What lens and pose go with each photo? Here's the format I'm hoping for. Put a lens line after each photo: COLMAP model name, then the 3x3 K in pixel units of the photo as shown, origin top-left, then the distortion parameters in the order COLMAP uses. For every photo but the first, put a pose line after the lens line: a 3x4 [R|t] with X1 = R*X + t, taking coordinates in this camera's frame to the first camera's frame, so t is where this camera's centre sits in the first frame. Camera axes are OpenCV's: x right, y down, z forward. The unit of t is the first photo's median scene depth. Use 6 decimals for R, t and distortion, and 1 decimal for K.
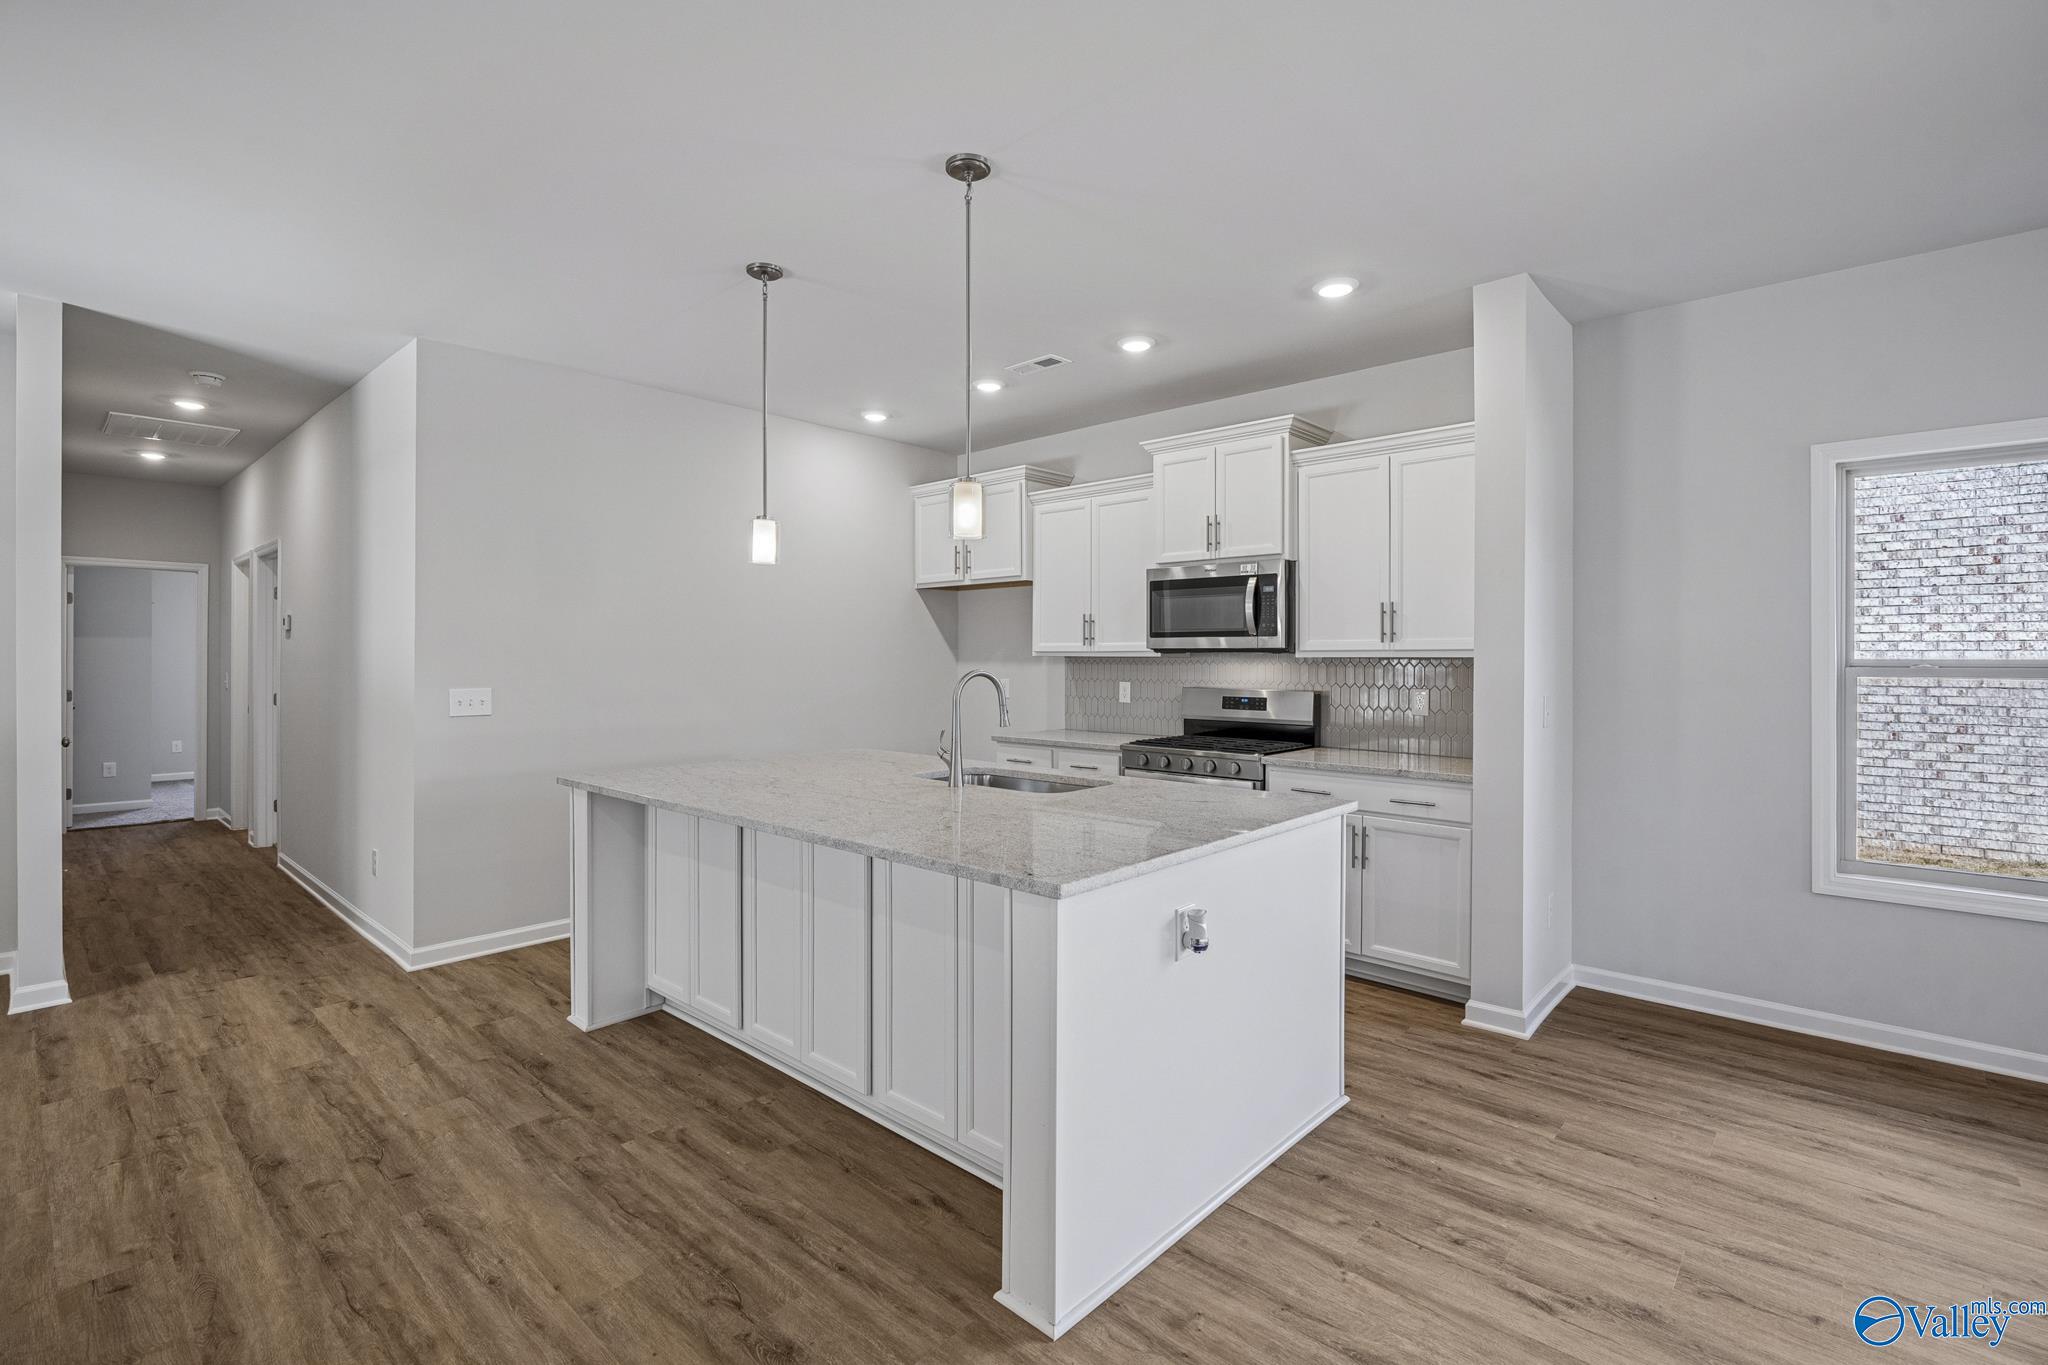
lens RADIAL K [[927.7, 0, 1027.3], [0, 927.7, 669.1], [0, 0, 1]] dist [-0.004370, 0.000818]
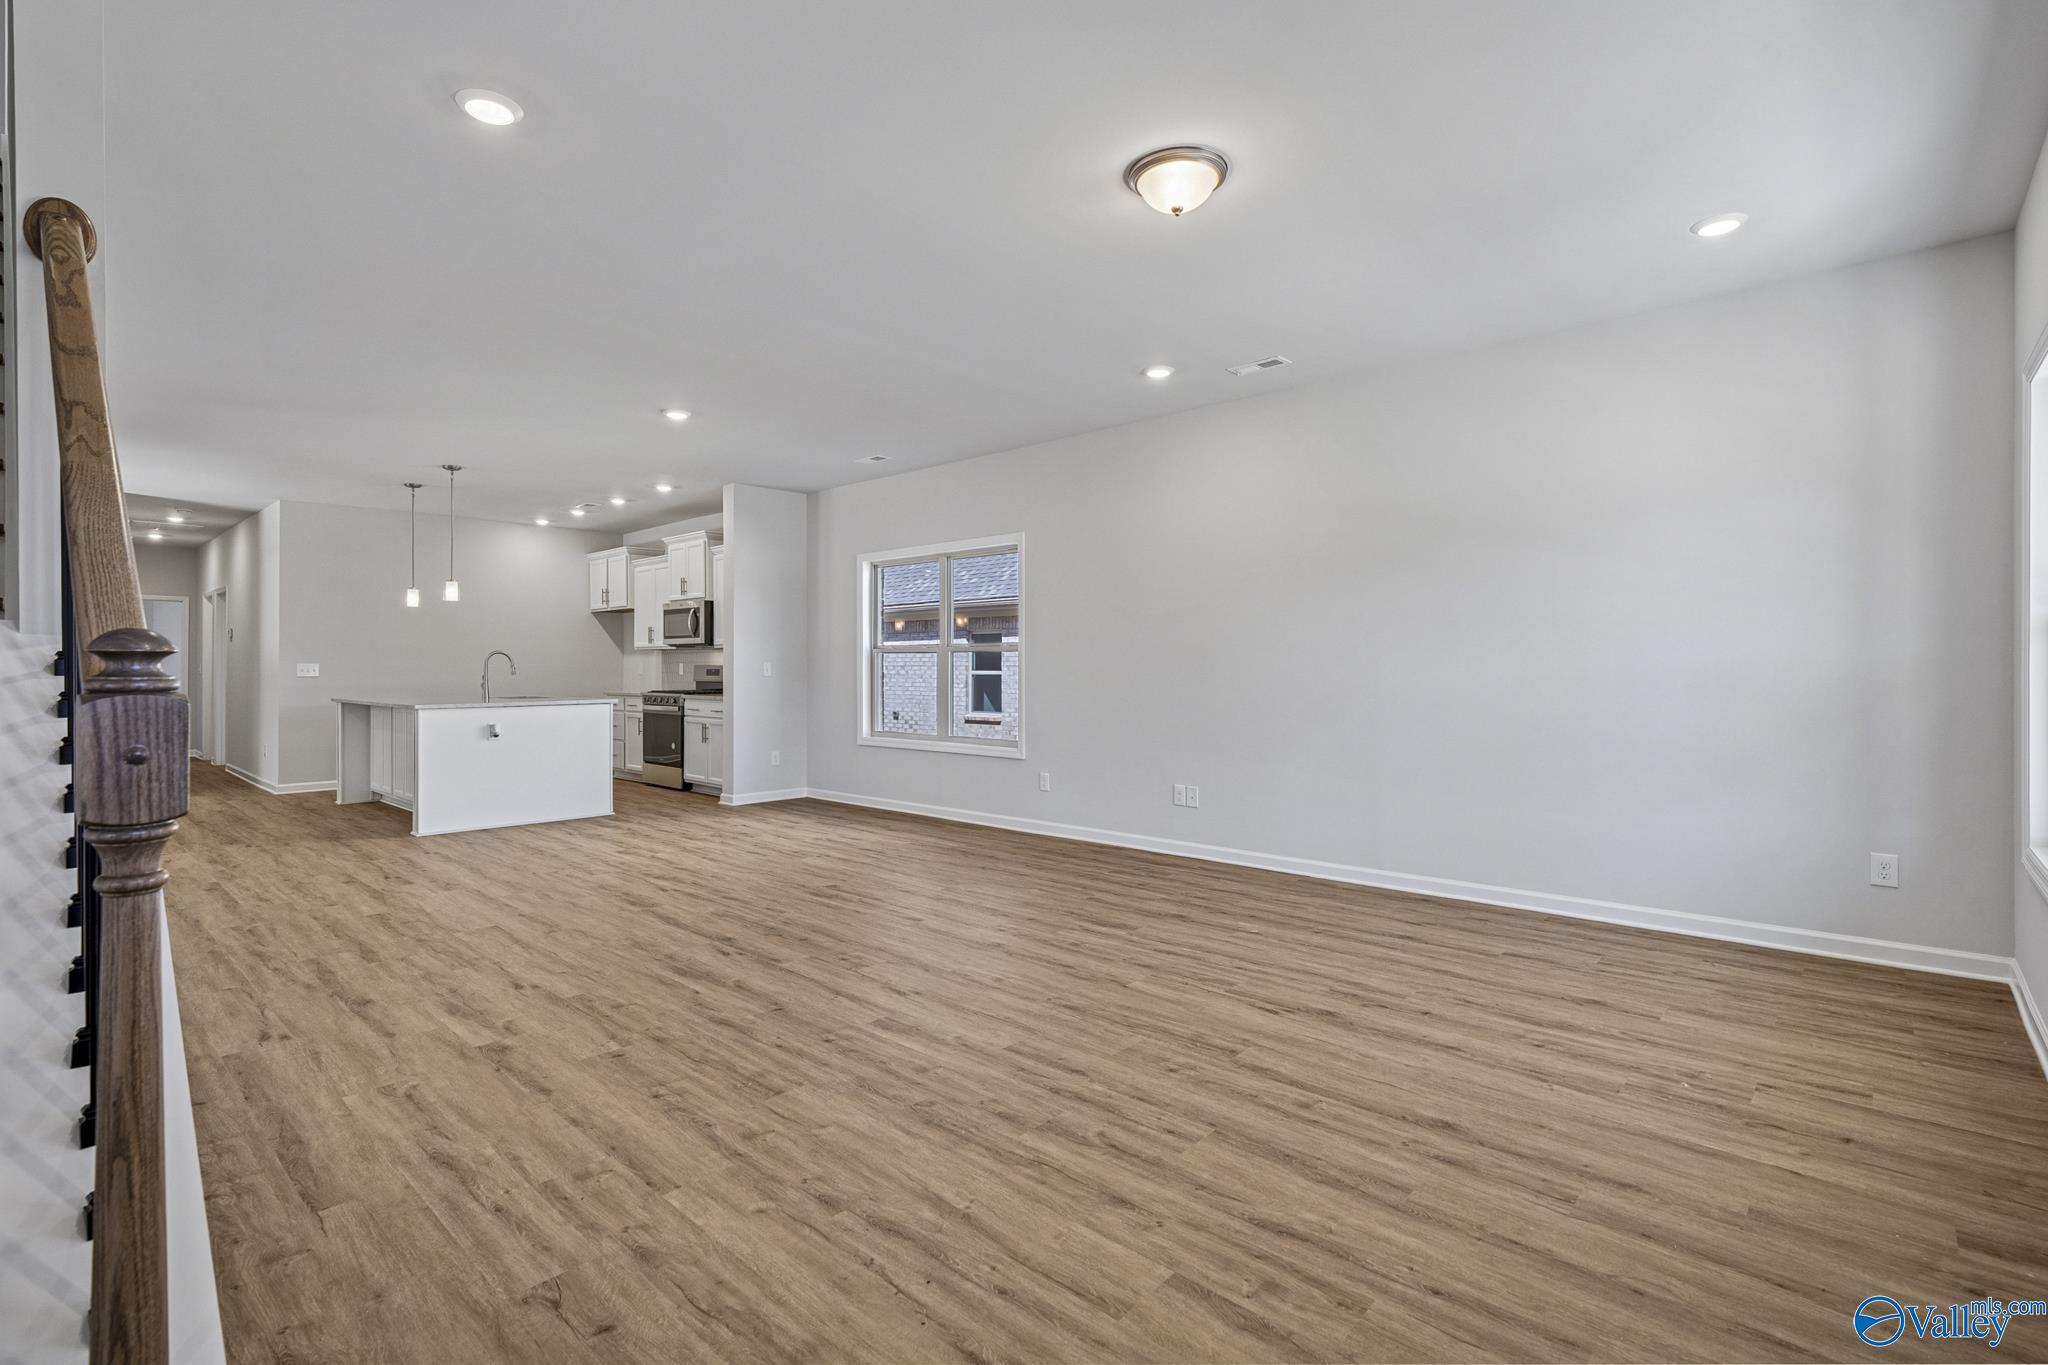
lens RADIAL K [[935.4, 0, 1026.1], [0, 935.4, 673.1], [0, 0, 1]] dist [-0.005247, 0.001211]
pose [[0.999996, -0.002610, -0.001014, 1.254469], [0.002604, 0.999978, -0.006130, 0.072293], [0.001030, 0.006128, 0.999981, -1.355217]]
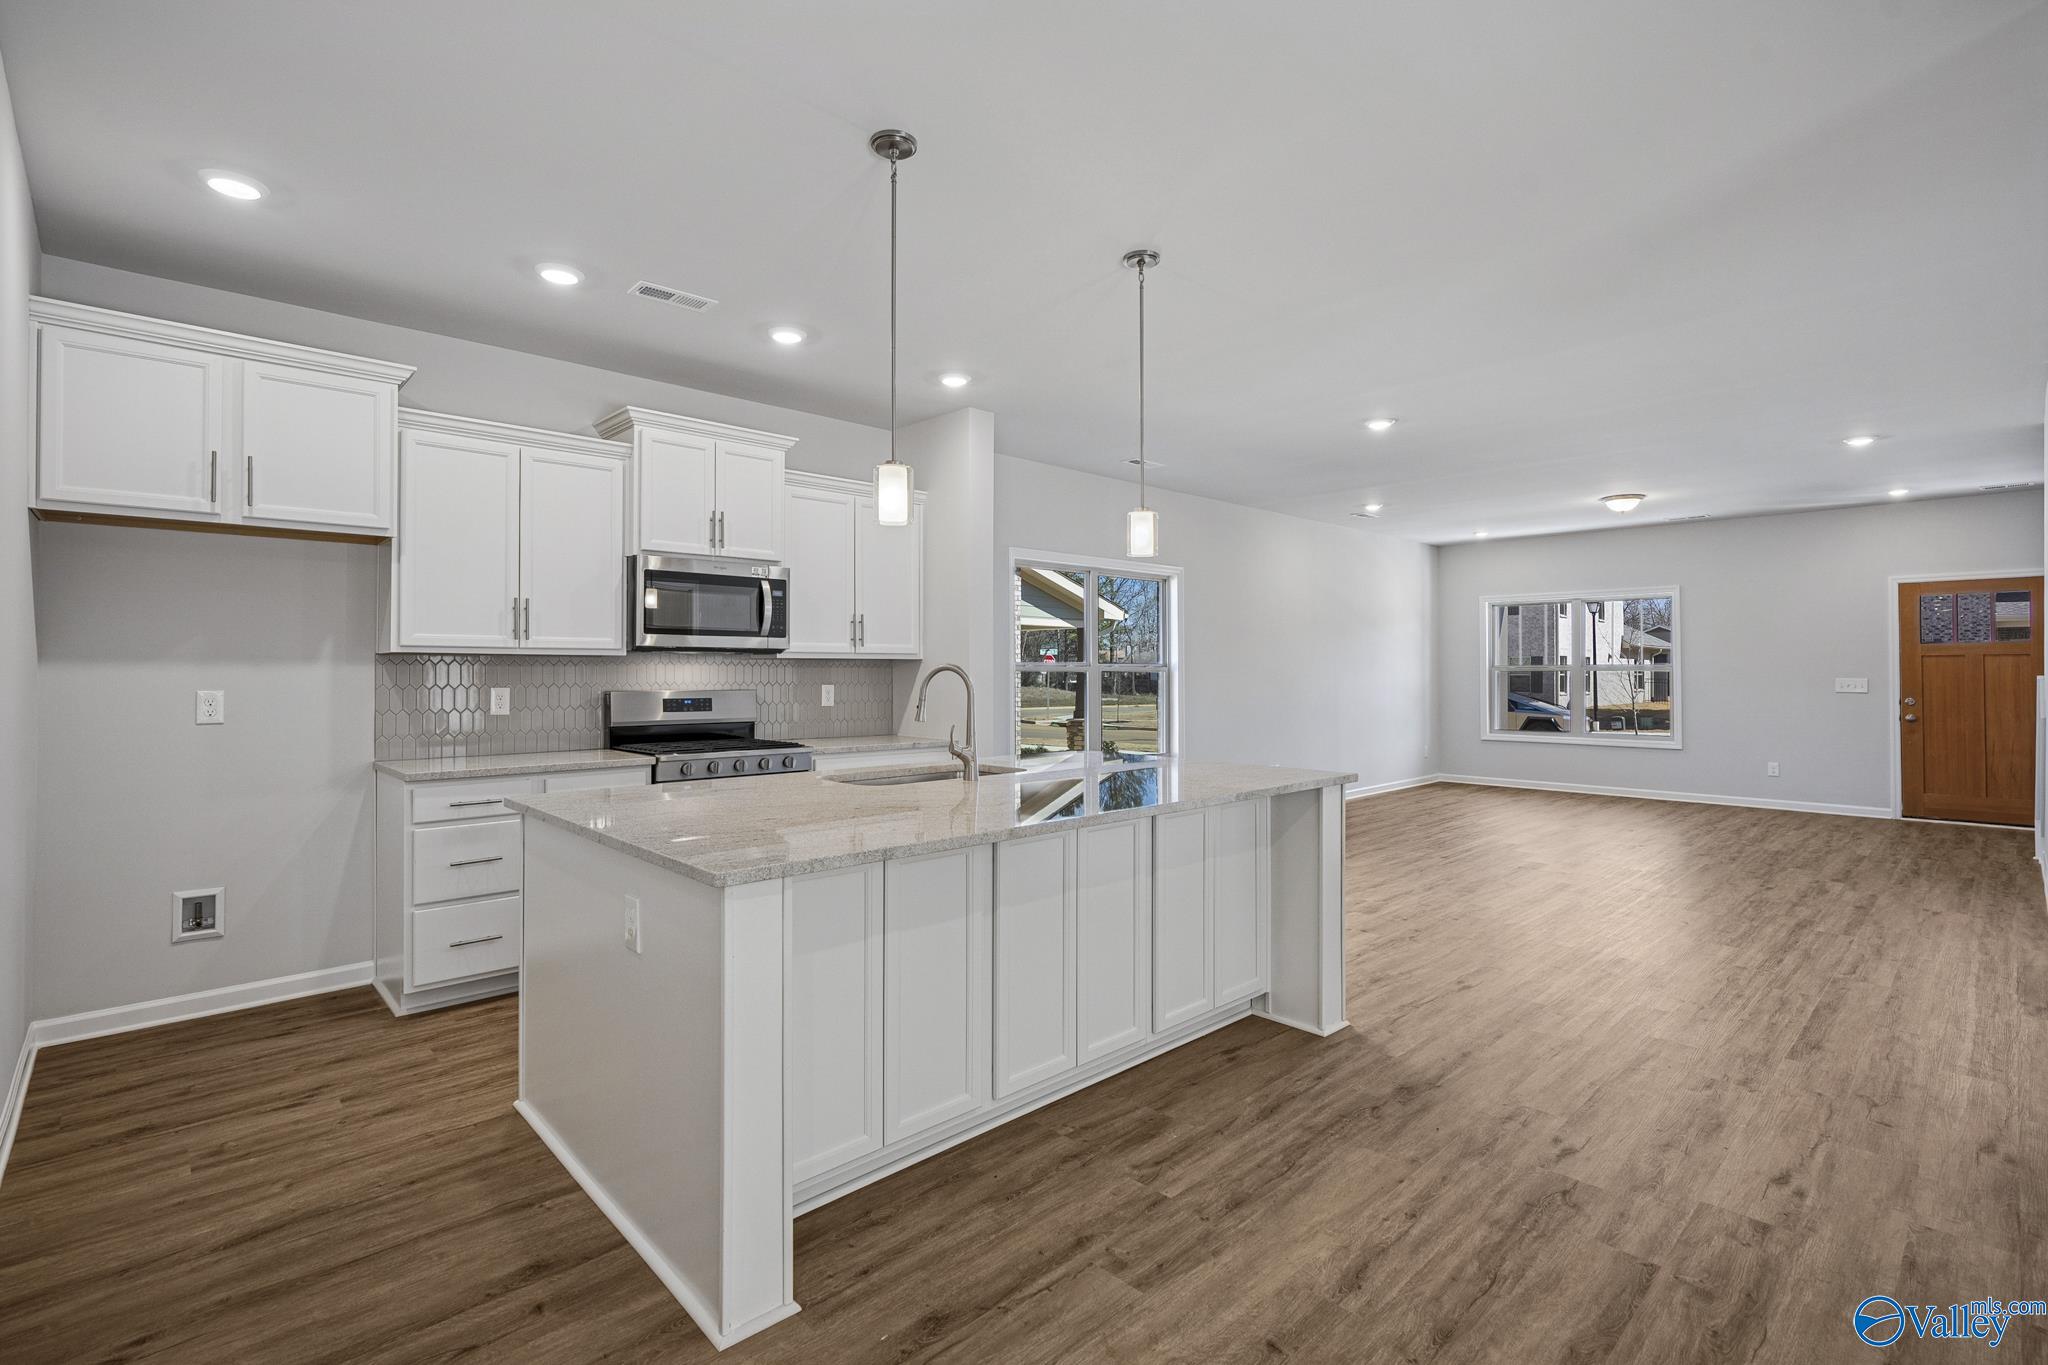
lens RADIAL K [[935.4, 0, 1026.1], [0, 935.4, 673.1], [0, 0, 1]] dist [-0.005247, 0.001211]
pose [[0.078561, -0.002944, 0.996905, -1.008860], [0.011433, 0.999933, 0.002052, 0.008154], [-0.996844, 0.011236, 0.078589, 0.802559]]
